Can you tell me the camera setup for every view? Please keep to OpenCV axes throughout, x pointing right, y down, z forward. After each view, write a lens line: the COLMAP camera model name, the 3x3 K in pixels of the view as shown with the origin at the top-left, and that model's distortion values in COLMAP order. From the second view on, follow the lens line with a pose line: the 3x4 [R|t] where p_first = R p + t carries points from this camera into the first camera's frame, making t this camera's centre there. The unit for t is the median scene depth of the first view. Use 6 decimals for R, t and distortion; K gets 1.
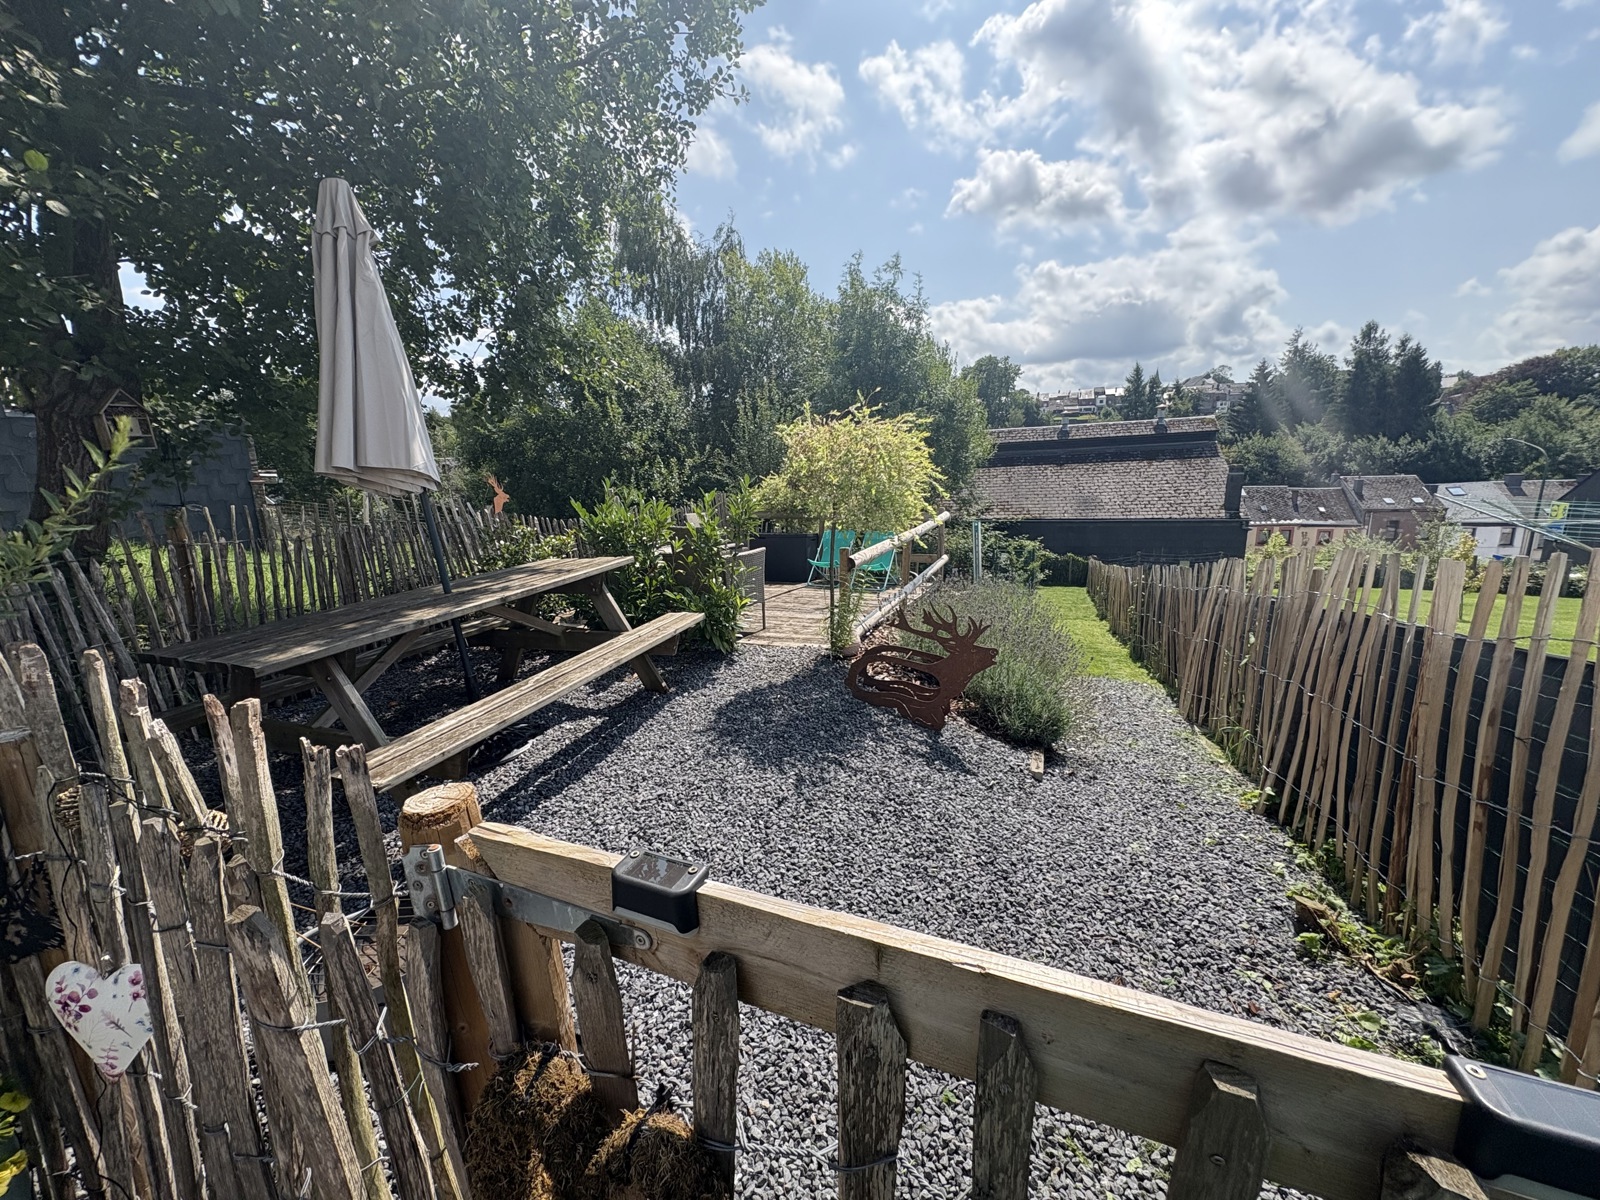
lens RADIAL K [[633.7, 0, 806.3], [0, 633.7, 604.7], [0, 0, 1]] dist [0.000679, 0.000490]
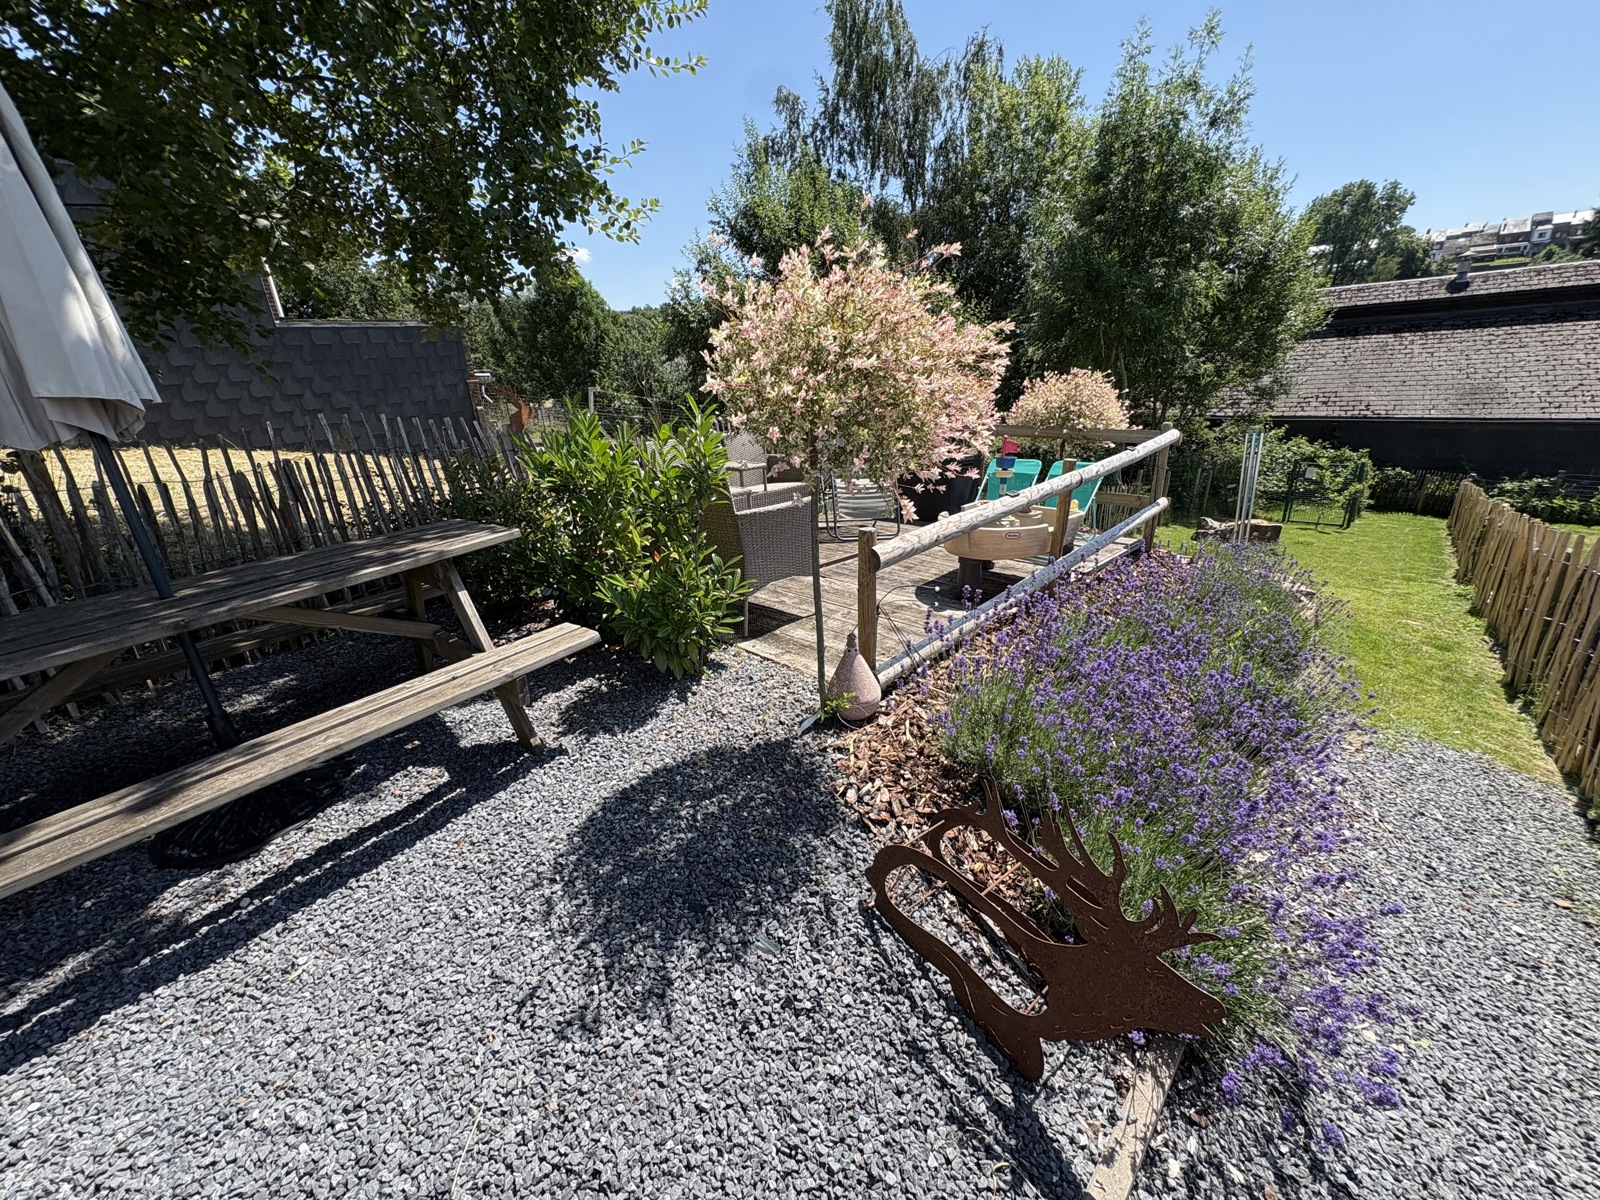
lens RADIAL K [[633.7, 0, 807.1], [0, 633.7, 606.7], [0, 0, 1]] dist [0.000679, 0.000490]
pose [[0.931126, 0.117093, -0.345388, 0.041732], [-0.055961, 0.981713, 0.181955, -0.023994], [0.360378, -0.150095, 0.920651, 0.089987]]
